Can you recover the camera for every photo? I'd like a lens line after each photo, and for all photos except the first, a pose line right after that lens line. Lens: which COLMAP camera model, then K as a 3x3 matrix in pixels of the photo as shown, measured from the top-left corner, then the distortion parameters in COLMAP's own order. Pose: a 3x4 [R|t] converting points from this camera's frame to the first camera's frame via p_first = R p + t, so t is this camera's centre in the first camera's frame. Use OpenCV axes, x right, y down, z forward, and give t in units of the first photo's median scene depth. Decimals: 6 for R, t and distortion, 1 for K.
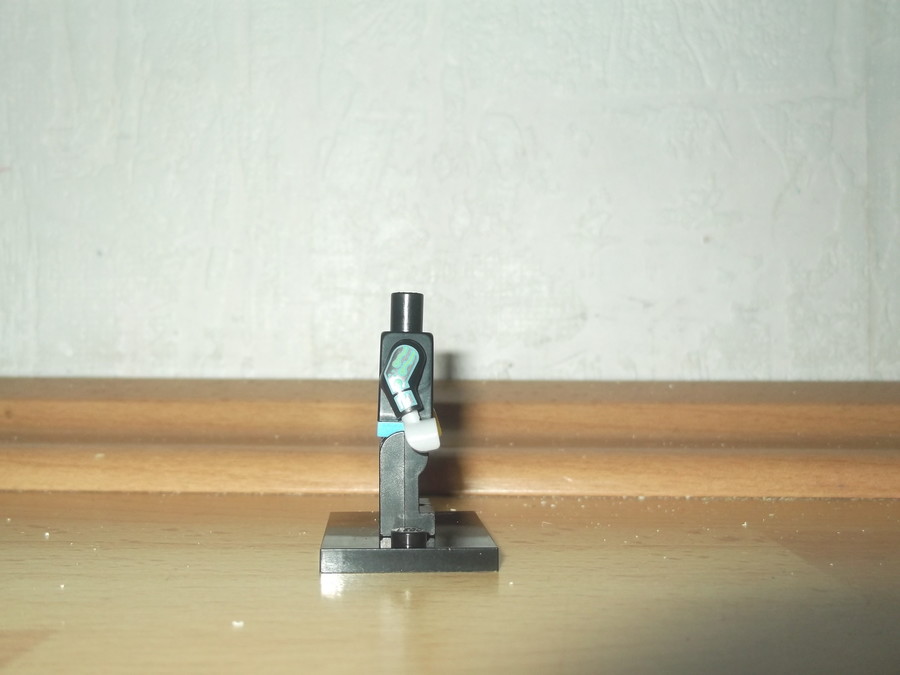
lens RADIAL K [[955.2, 0, 455.2], [0, 955.2, 341.2], [0, 0, 1]] dist [-0.000713, 0.000000]
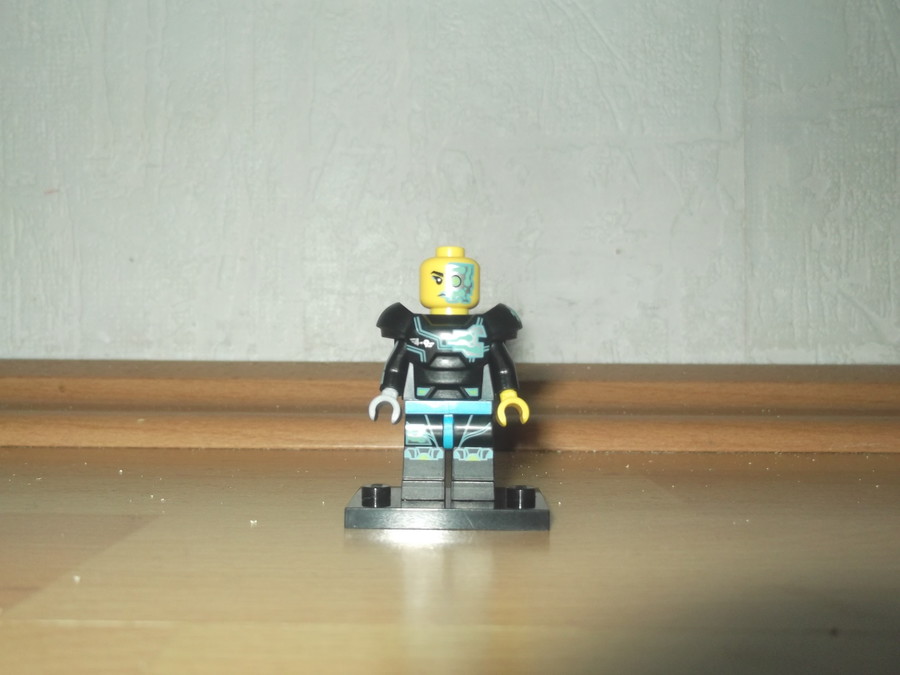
lens RADIAL K [[1012.8, 0, 468.3], [0, 1012.8, 333.4], [0, 0, 1]] dist [0.001282, 0.000000]
pose [[0.999289, 0.003005, 0.037571, 0.015030], [-0.003261, 0.999972, 0.006749, -0.006955], [-0.037550, -0.006867, 0.999271, -0.330447]]
